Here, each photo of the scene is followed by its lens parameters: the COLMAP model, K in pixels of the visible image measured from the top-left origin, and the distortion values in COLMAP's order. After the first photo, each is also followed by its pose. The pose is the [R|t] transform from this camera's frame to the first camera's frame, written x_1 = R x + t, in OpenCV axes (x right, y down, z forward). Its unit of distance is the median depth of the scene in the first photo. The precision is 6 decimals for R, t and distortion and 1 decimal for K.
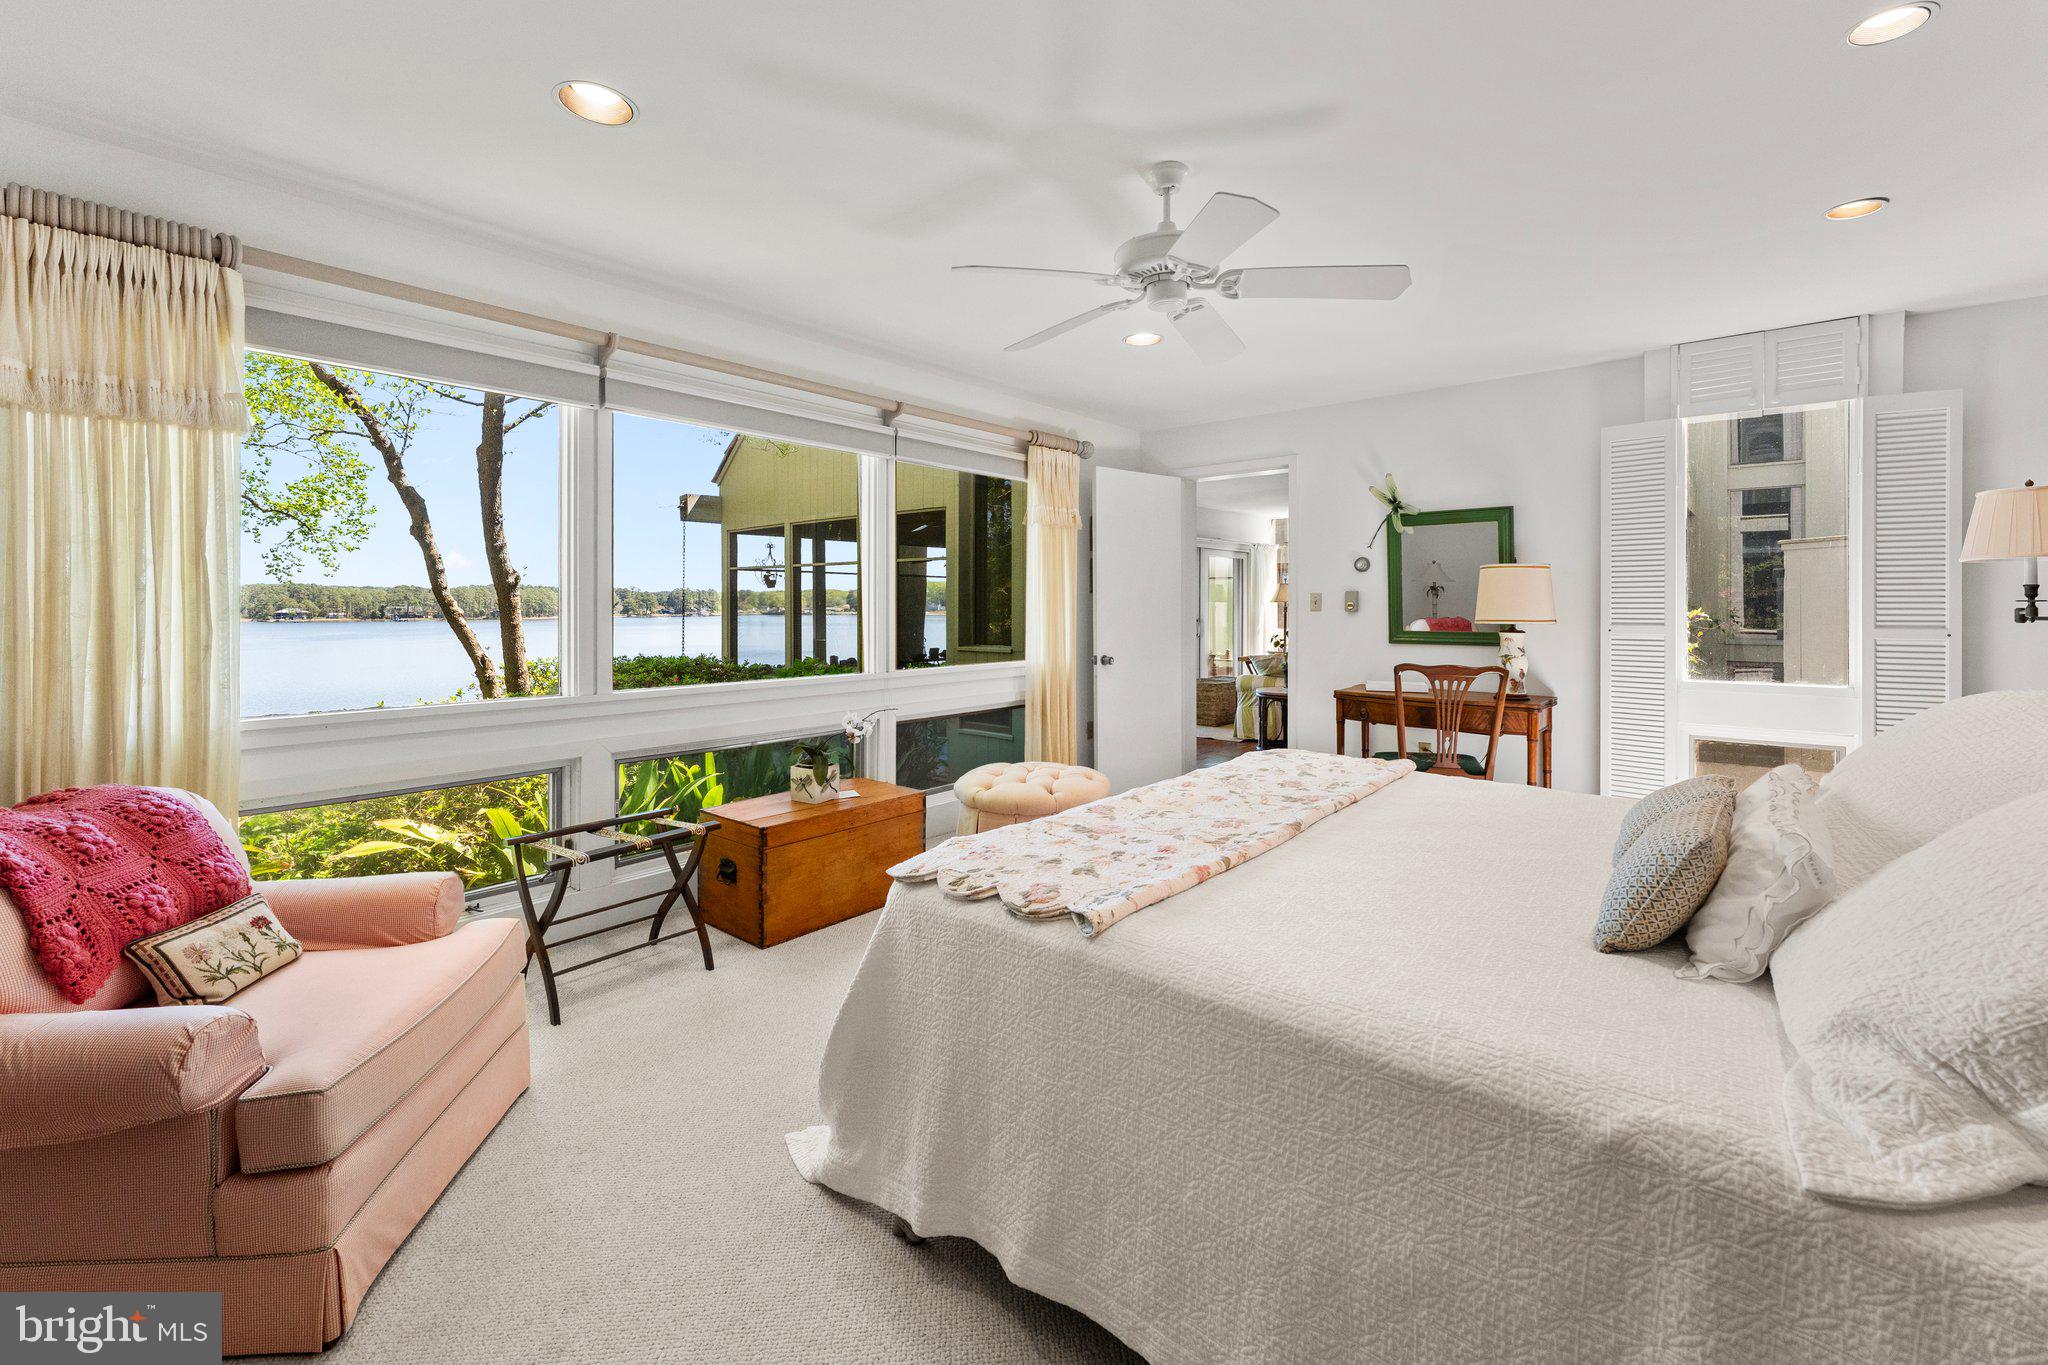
lens RADIAL K [[836.7, 0, 1023.8], [0, 836.7, 633.2], [0, 0, 1]] dist [0.001253, 0.000142]
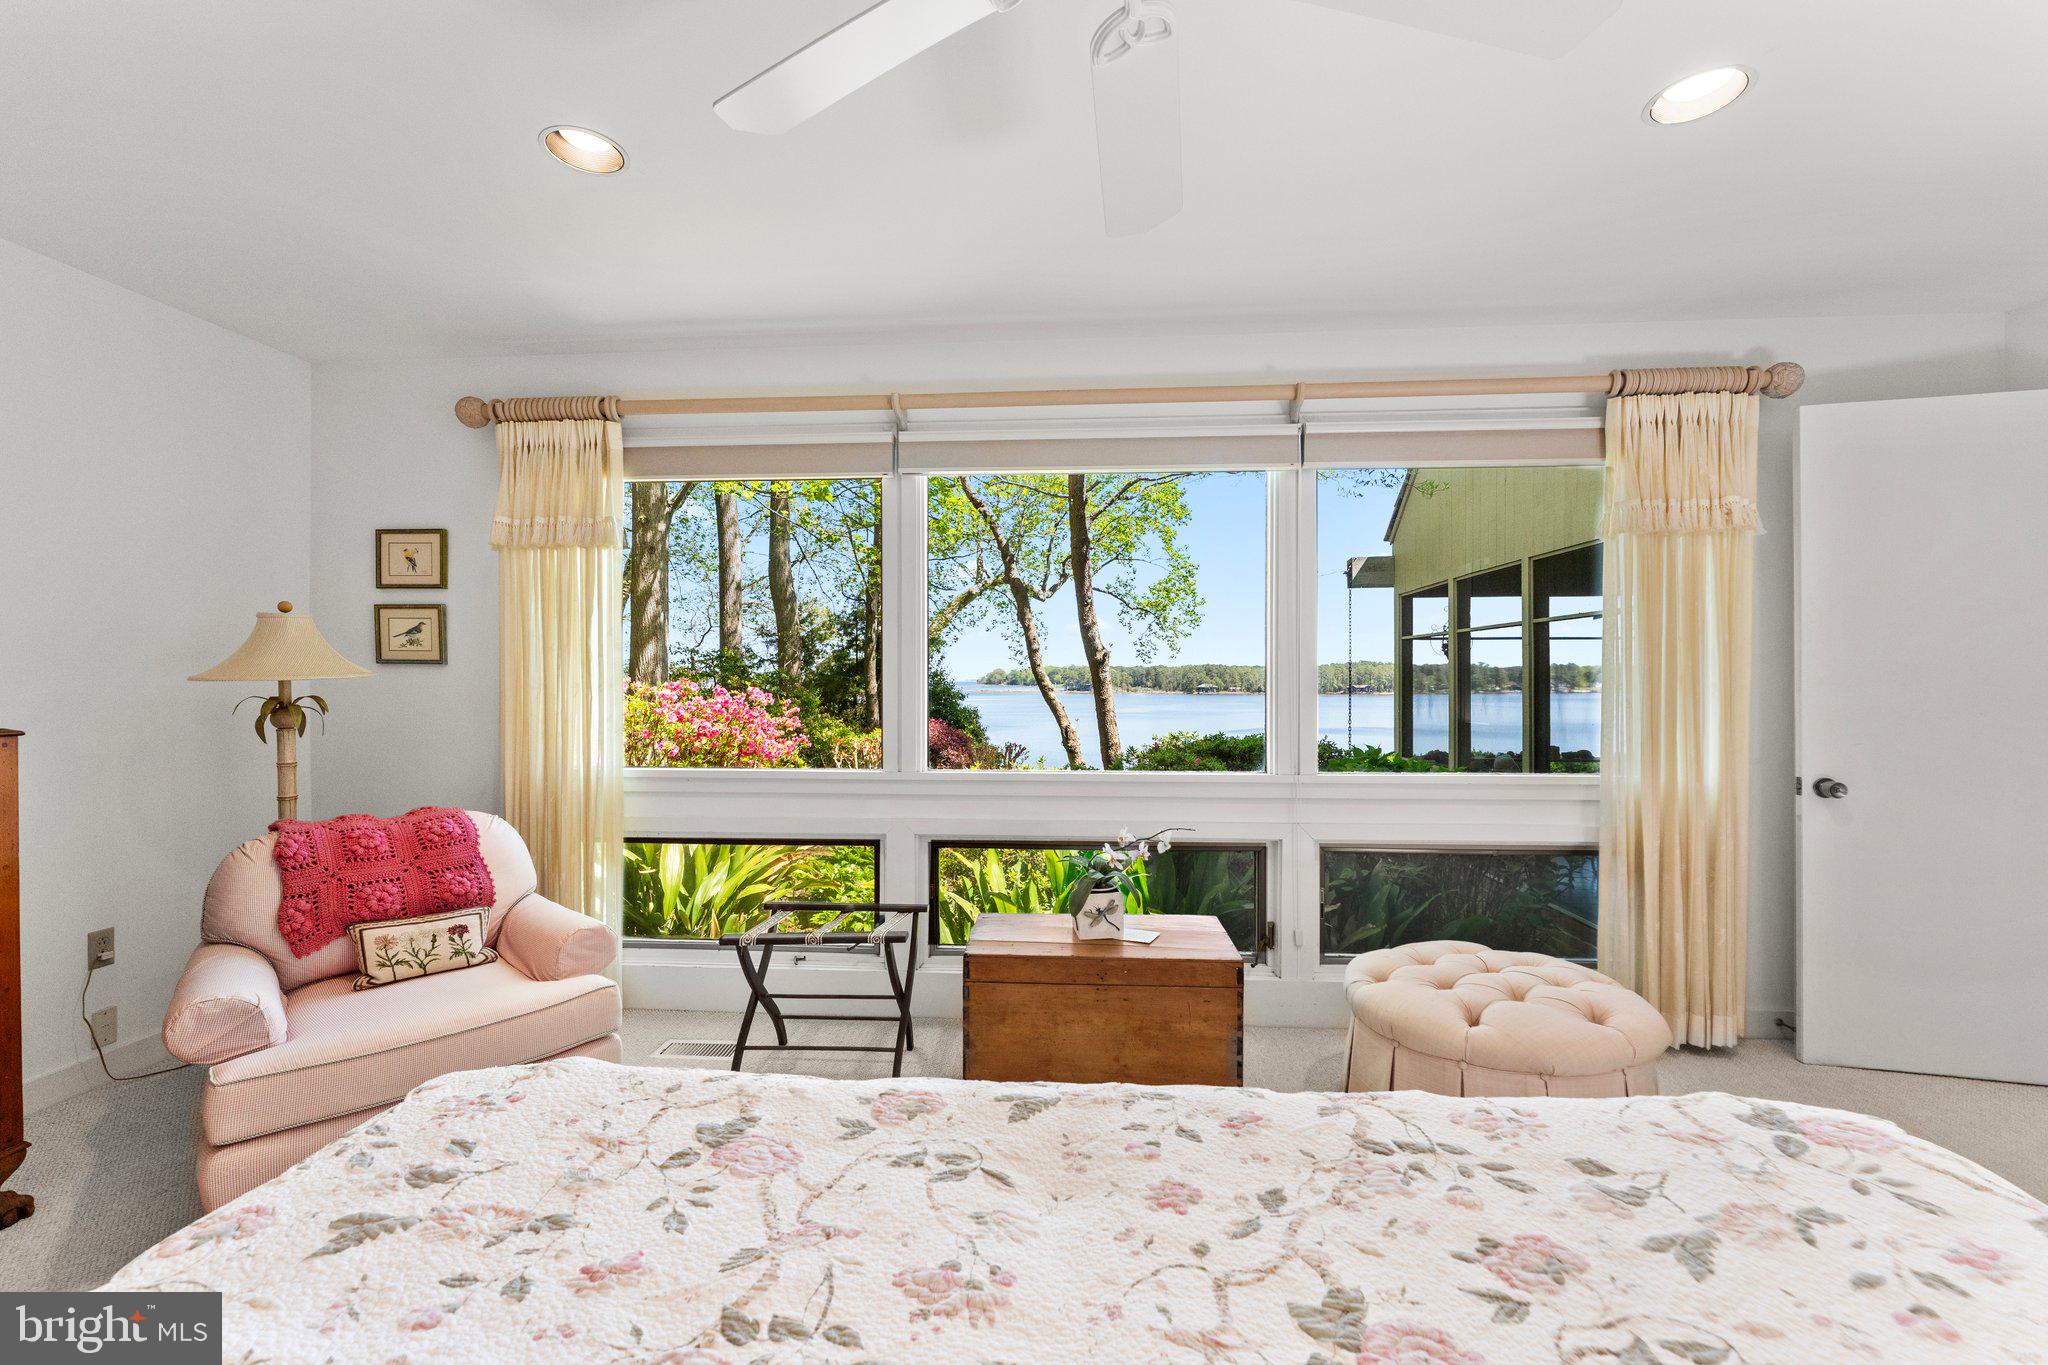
lens RADIAL K [[846.1, 0, 1018.5], [0, 846.1, 666.4], [0, 0, 1]] dist [-0.001957, -0.000149]
pose [[0.587403, -0.011579, -0.809212, 0.142078], [-0.030659, 0.998861, -0.036548, -0.006548], [0.808714, 0.046278, 0.586379, 0.213295]]
